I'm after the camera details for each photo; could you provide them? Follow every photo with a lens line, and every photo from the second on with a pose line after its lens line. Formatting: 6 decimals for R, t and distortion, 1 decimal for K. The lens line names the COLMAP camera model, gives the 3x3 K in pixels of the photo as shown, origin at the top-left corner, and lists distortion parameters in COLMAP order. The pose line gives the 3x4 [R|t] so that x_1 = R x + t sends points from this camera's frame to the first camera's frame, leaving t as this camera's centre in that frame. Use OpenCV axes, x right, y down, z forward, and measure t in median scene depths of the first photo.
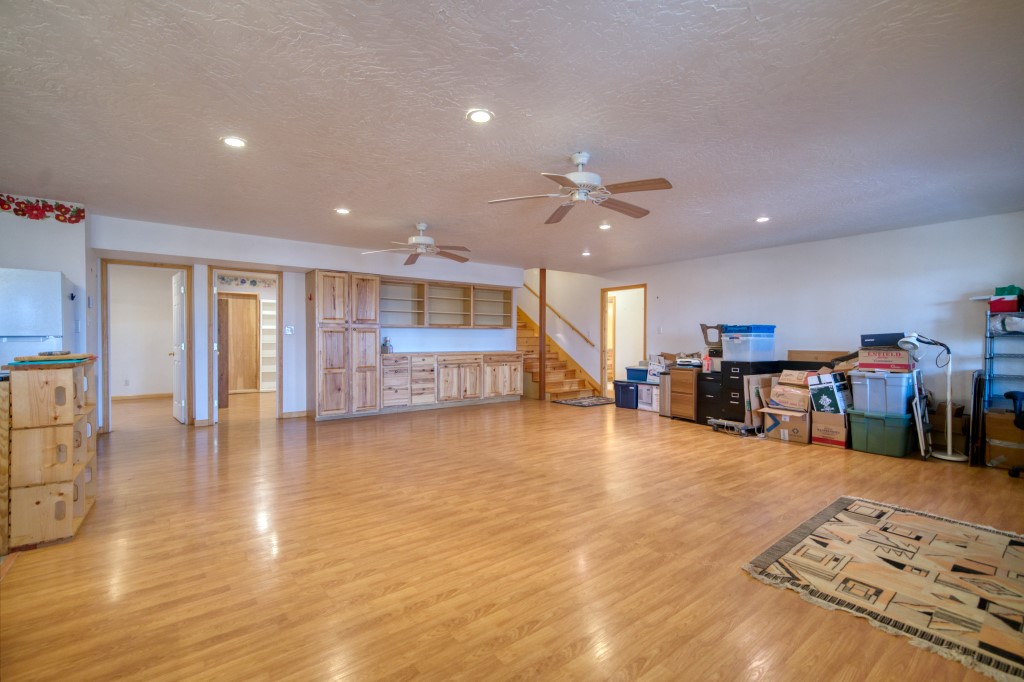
lens RADIAL K [[454.2, 0, 506.3], [0, 454.2, 342.8], [0, 0, 1]] dist [0.009041, 0.000820]
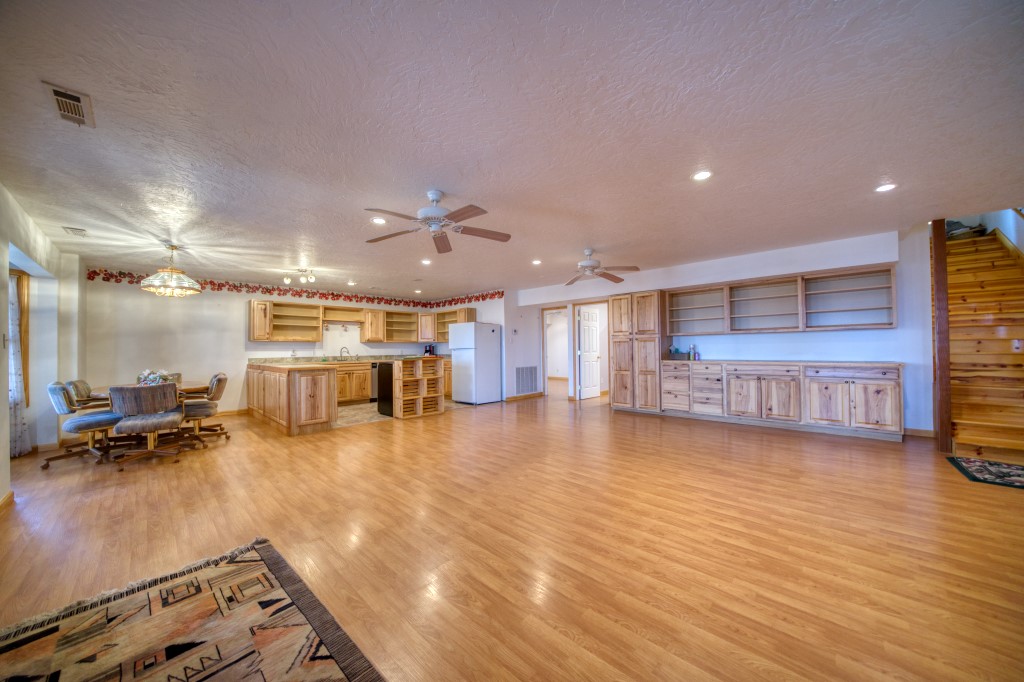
lens RADIAL K [[355.1, 0, 512.0], [0, 355.1, 341.0], [0, 0, 1]] dist [-0.030352, 0.003476]
pose [[0.158692, -0.023539, -0.987048, 0.551099], [0.004021, 0.999723, -0.023194, -0.004541], [0.987320, -0.000288, 0.158743, 0.533719]]
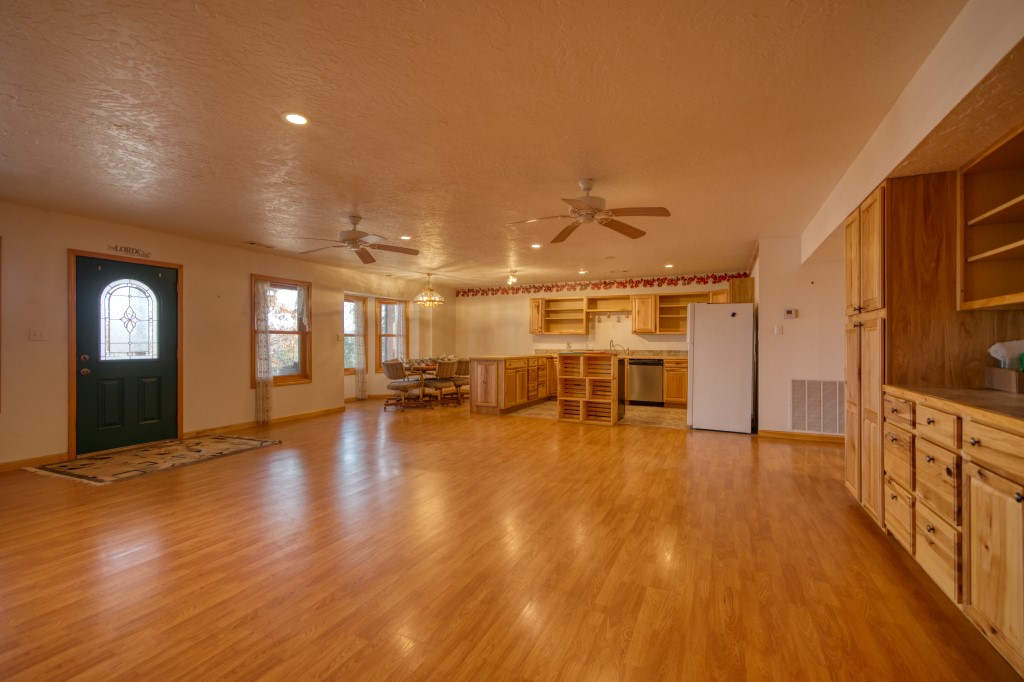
lens RADIAL K [[454.2, 0, 506.3], [0, 454.2, 342.8], [0, 0, 1]] dist [0.009041, 0.000820]
pose [[-0.893292, -0.002271, -0.449470, 0.193557], [-0.005744, 0.999963, 0.006365, -0.012237], [0.449439, 0.008268, -0.893273, 1.277733]]
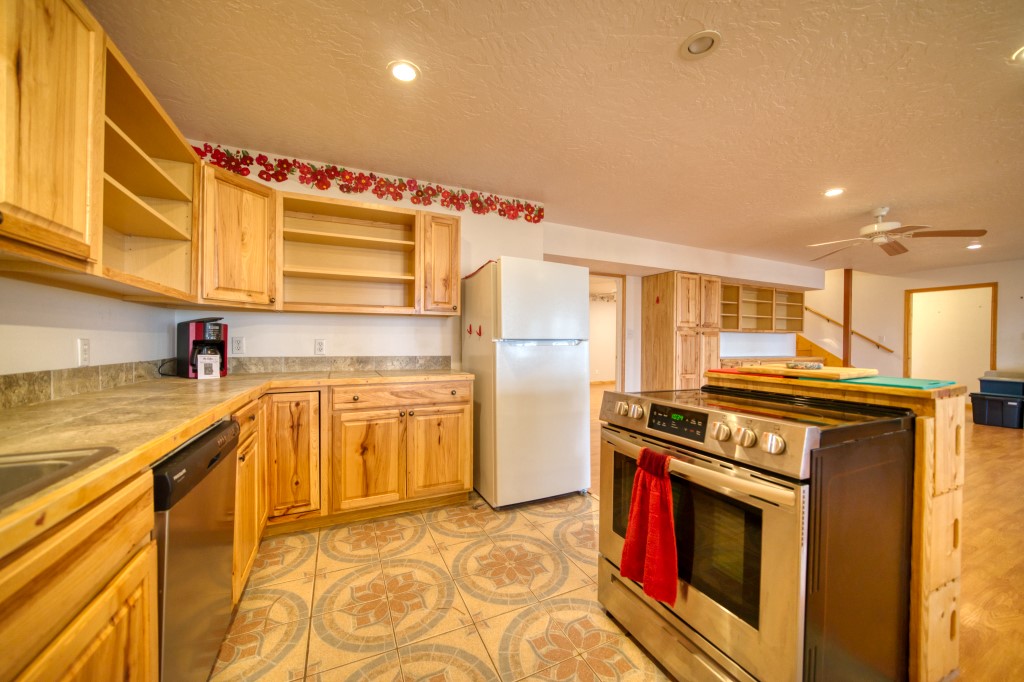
lens RADIAL K [[375.2, 0, 514.7], [0, 375.2, 343.4], [0, 0, 1]] dist [-0.011321, -0.000085]
pose [[0.976639, 0.008517, -0.214719, -0.563520], [-0.009828, 0.999939, -0.005042, -0.000161], [0.214663, 0.007034, 0.976663, 0.147865]]
